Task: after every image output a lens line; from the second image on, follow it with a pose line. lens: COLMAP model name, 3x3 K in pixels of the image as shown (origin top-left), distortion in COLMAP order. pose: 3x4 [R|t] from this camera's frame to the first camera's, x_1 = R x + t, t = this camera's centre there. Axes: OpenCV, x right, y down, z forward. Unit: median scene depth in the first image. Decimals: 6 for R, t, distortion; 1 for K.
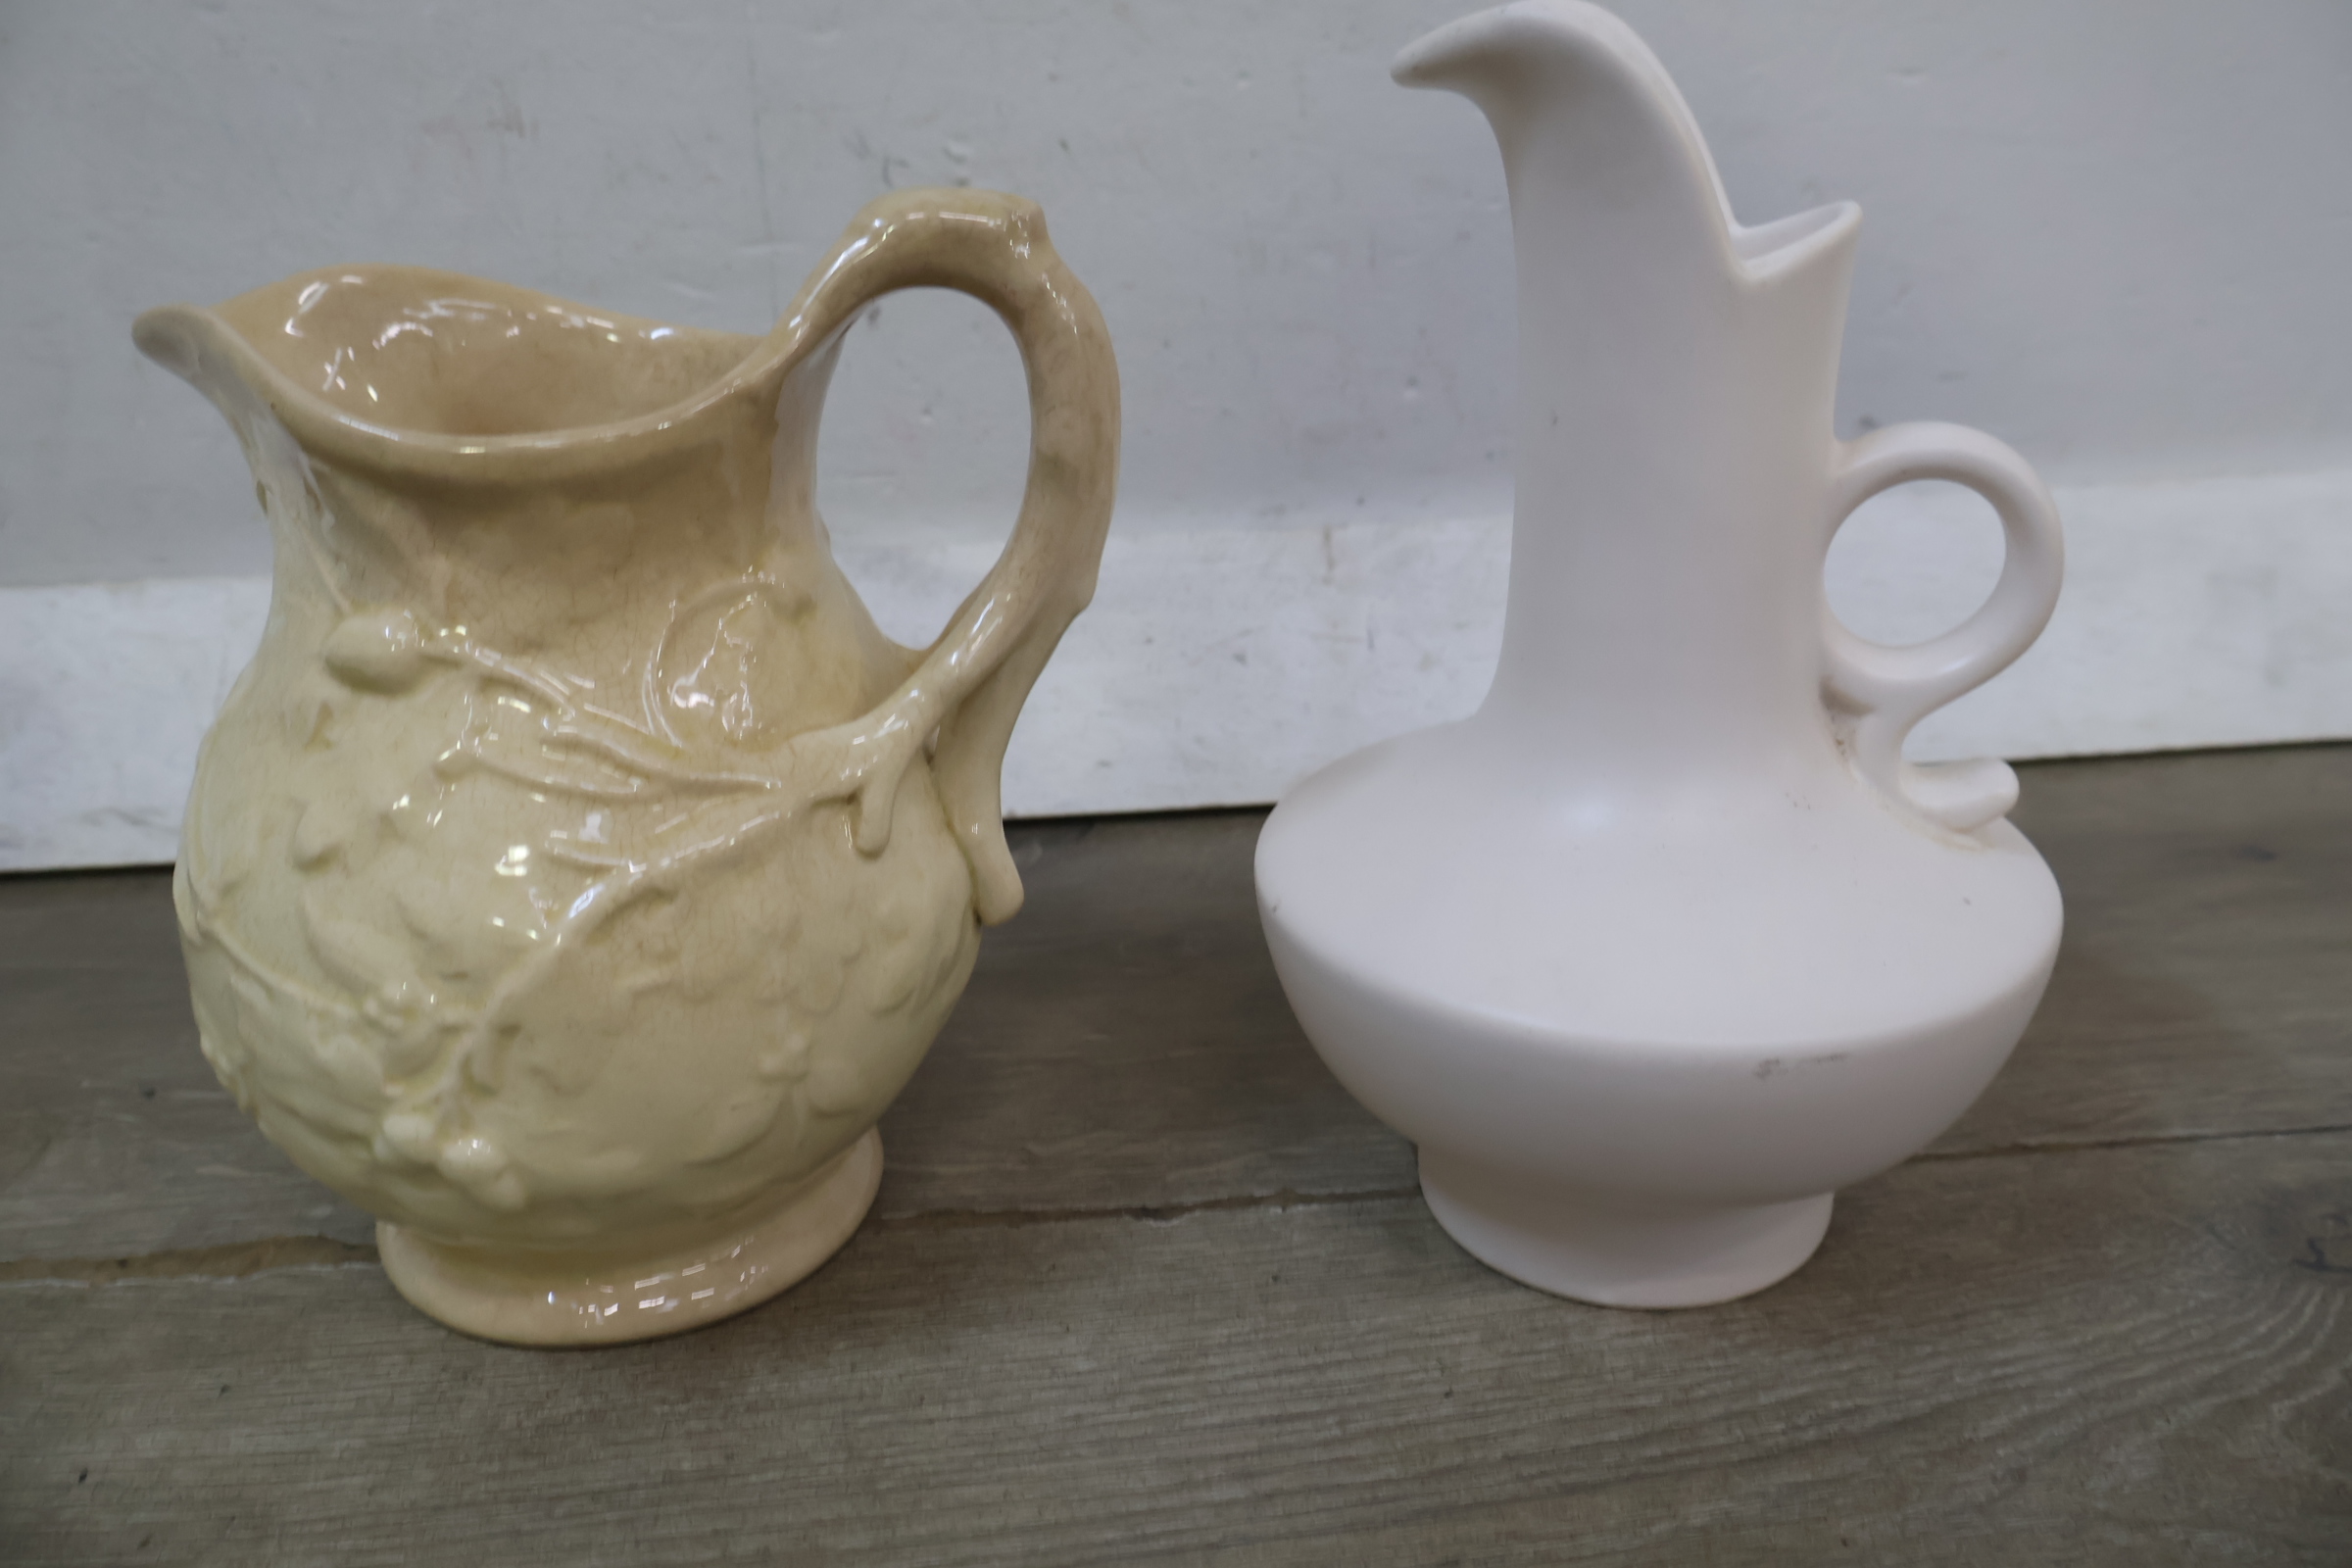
lens RADIAL K [[2016.2, 0, 1185.4], [0, 2016.2, 779.6], [0, 0, 1]] dist [0.010190, -0.001763]
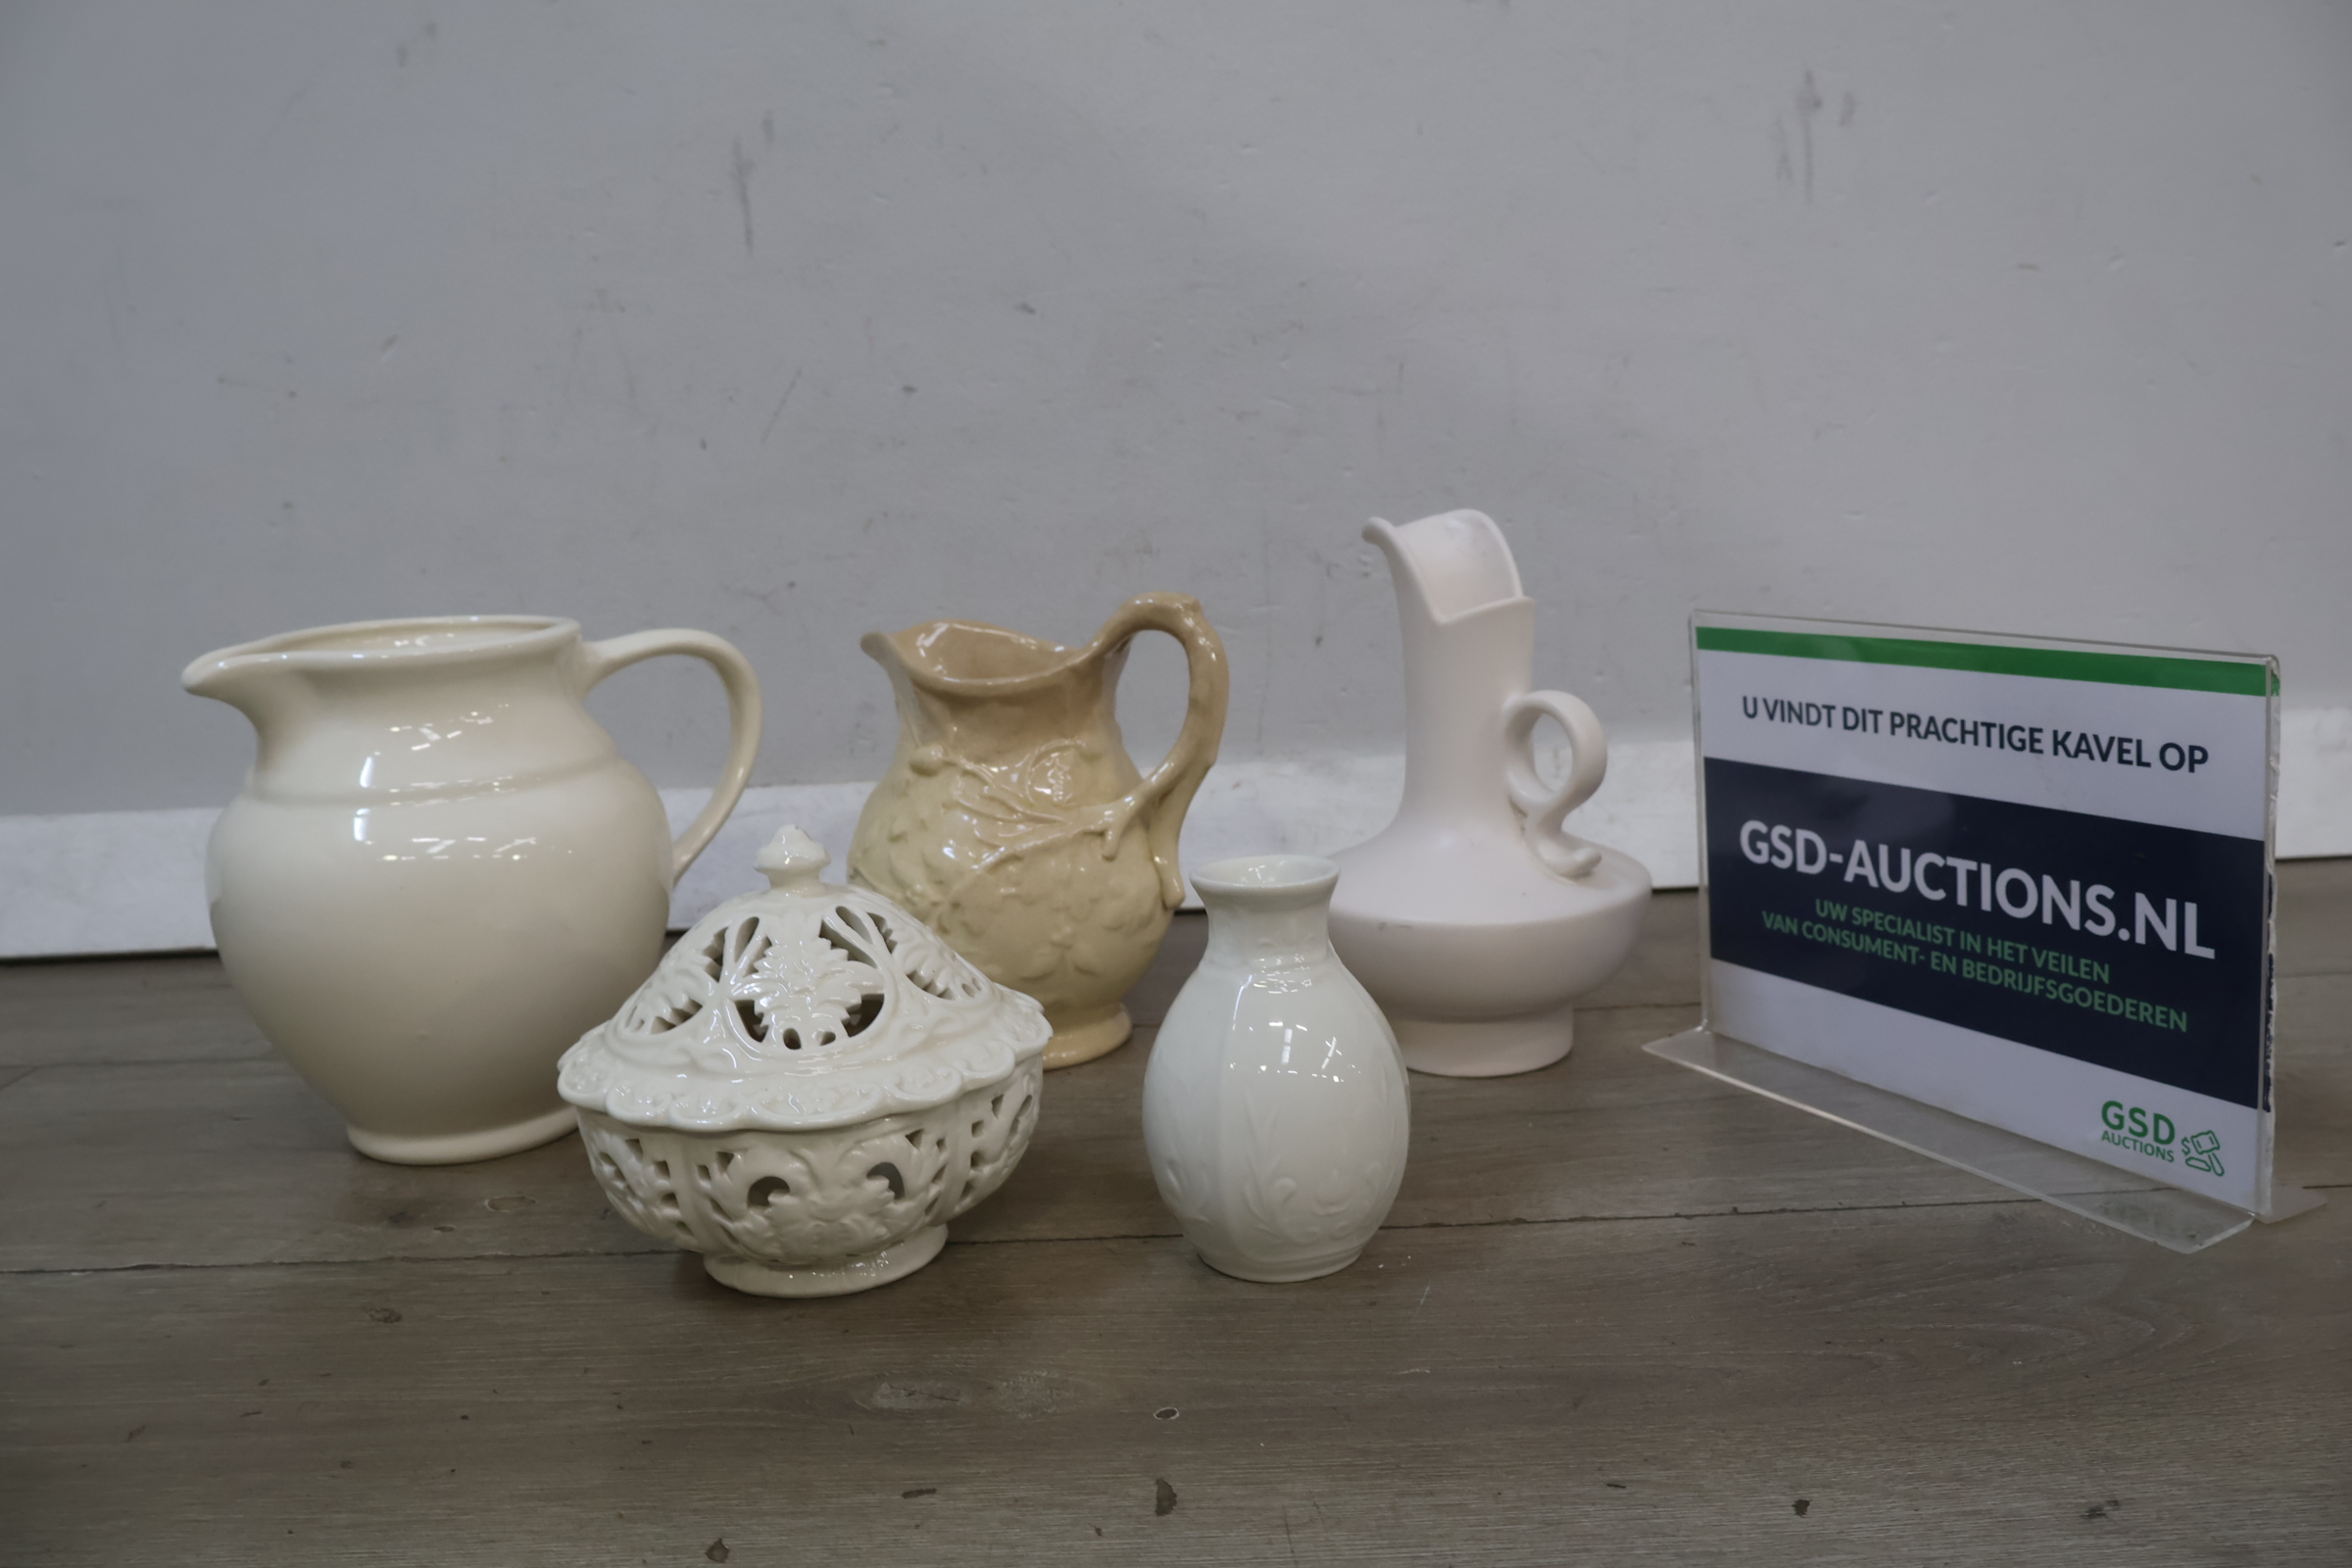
lens RADIAL K [[2016.2, 0, 1173.0], [0, 2016.2, 779.9], [0, 0, 1]] dist [0.010190, -0.001763]
pose [[0.948894, 0.047622, -0.311981, 0.700154], [-0.102746, 0.981309, -0.162711, 0.346828], [0.298402, 0.186451, 0.936052, -1.312564]]
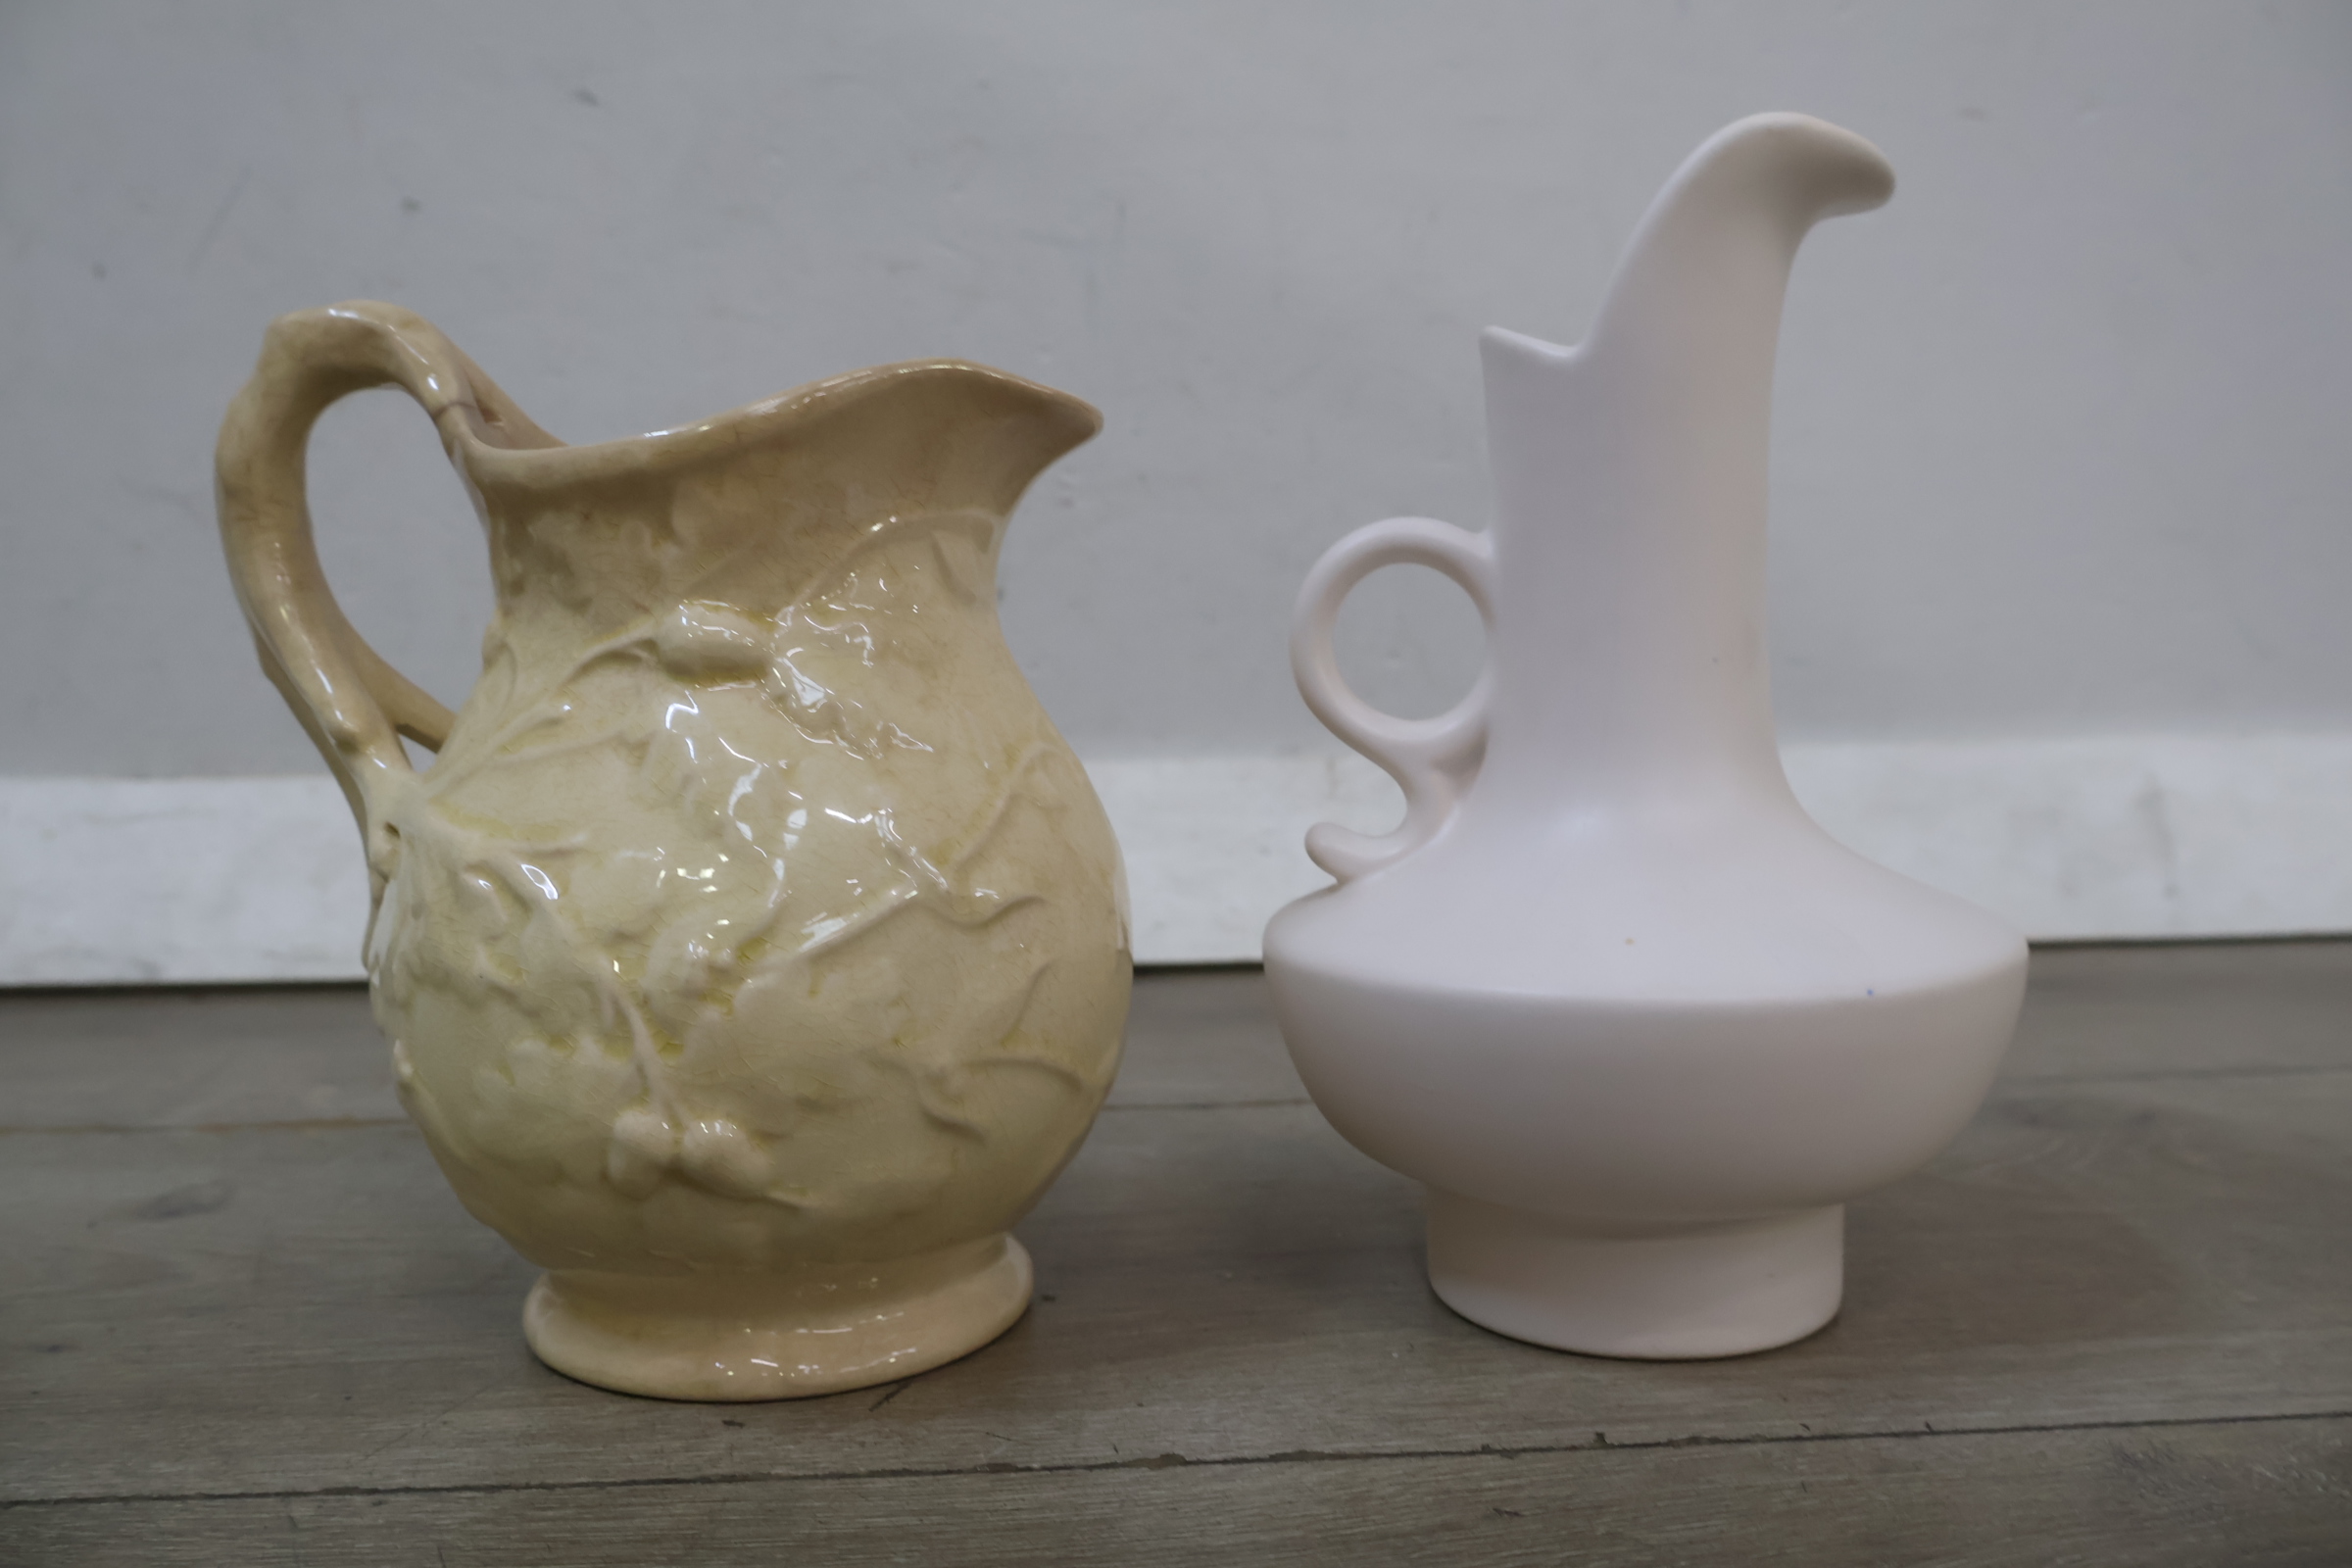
lens RADIAL K [[2016.2, 0, 1176.3], [0, 2016.2, 771.7], [0, 0, 1]] dist [0.010190, -0.001763]
pose [[0.970275, 0.045660, -0.237658, 0.641080], [-0.111725, 0.955637, -0.272536, 0.363447], [0.214671, 0.290987, 0.932332, -0.218971]]
